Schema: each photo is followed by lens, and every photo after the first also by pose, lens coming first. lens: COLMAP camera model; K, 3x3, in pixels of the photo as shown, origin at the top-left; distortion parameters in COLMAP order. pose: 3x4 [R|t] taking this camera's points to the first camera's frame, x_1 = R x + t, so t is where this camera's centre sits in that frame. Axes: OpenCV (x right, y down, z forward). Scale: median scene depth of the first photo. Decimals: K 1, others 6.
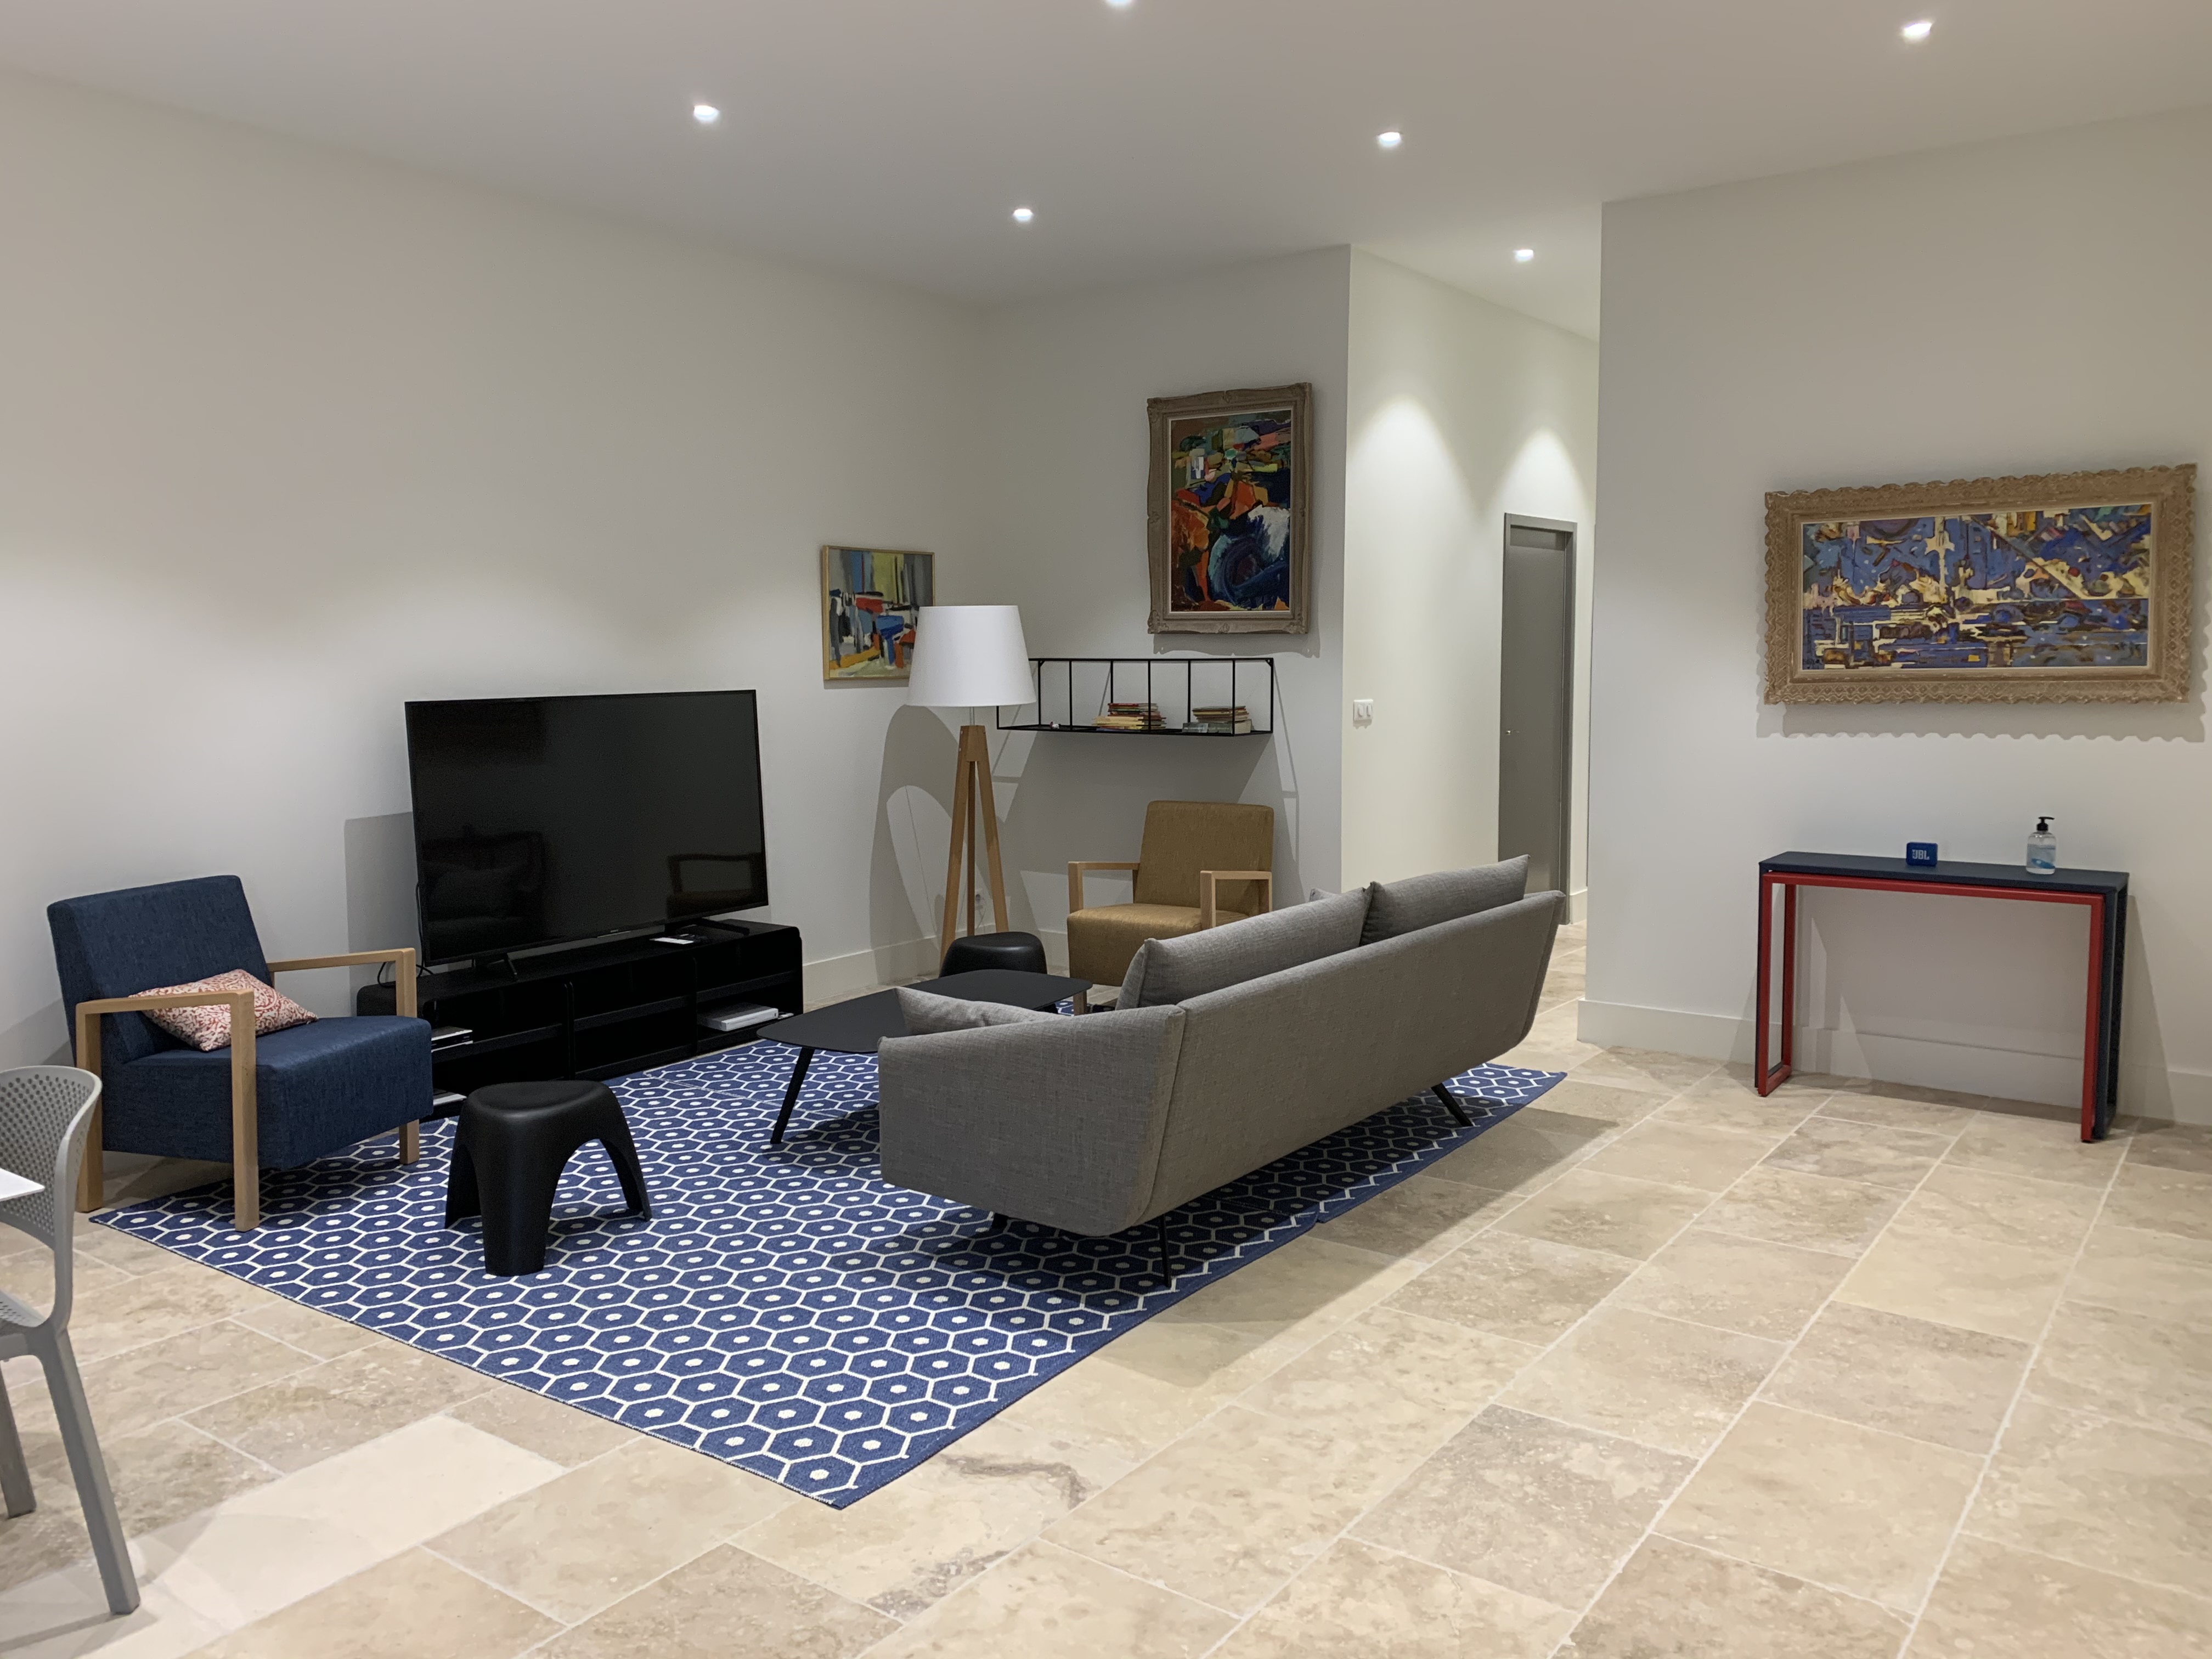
lens RADIAL K [[1686.3, 0, 1060.2], [0, 1686.3, 788.9], [0, 0, 1]] dist [0.059840, -0.054807]
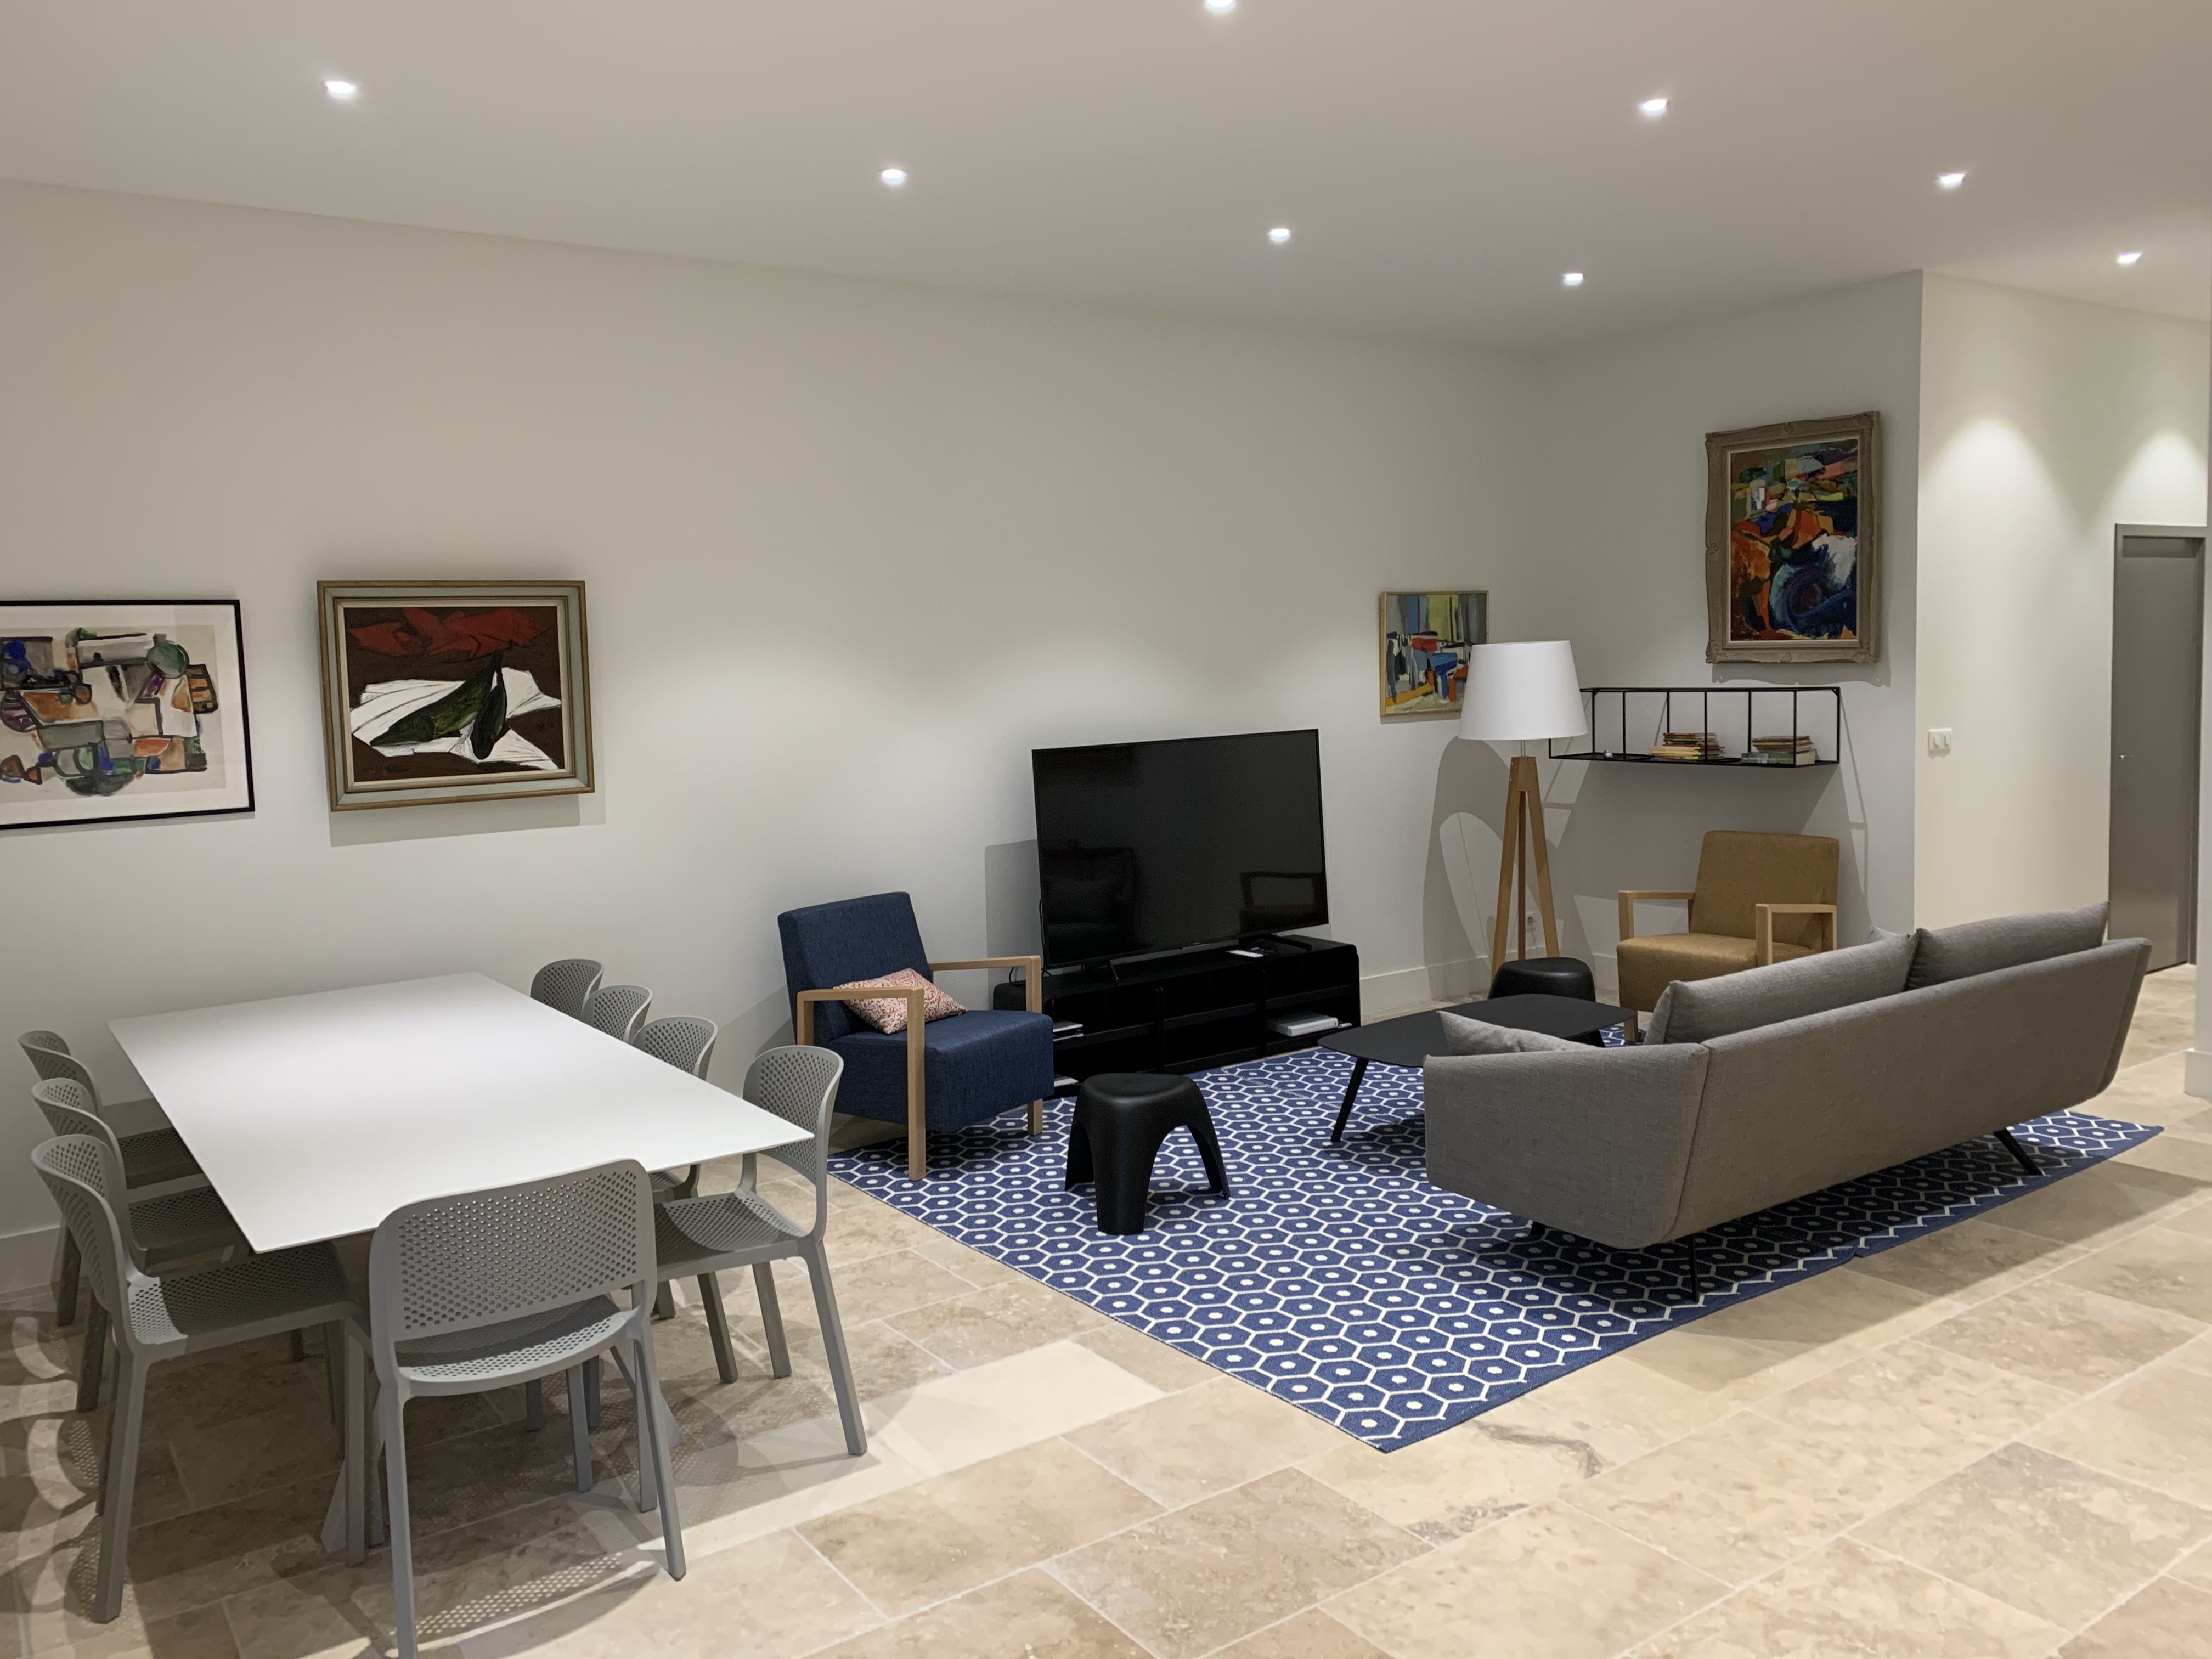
lens RADIAL K [[1686.3, 0, 1083.1], [0, 1686.3, 771.3], [0, 0, 1]] dist [0.059840, -0.054807]
pose [[0.949048, -0.000324, -0.315132, 0.031999], [-0.001694, 0.999980, -0.006130, -0.034479], [0.315127, 0.006351, 0.949028, -0.144244]]
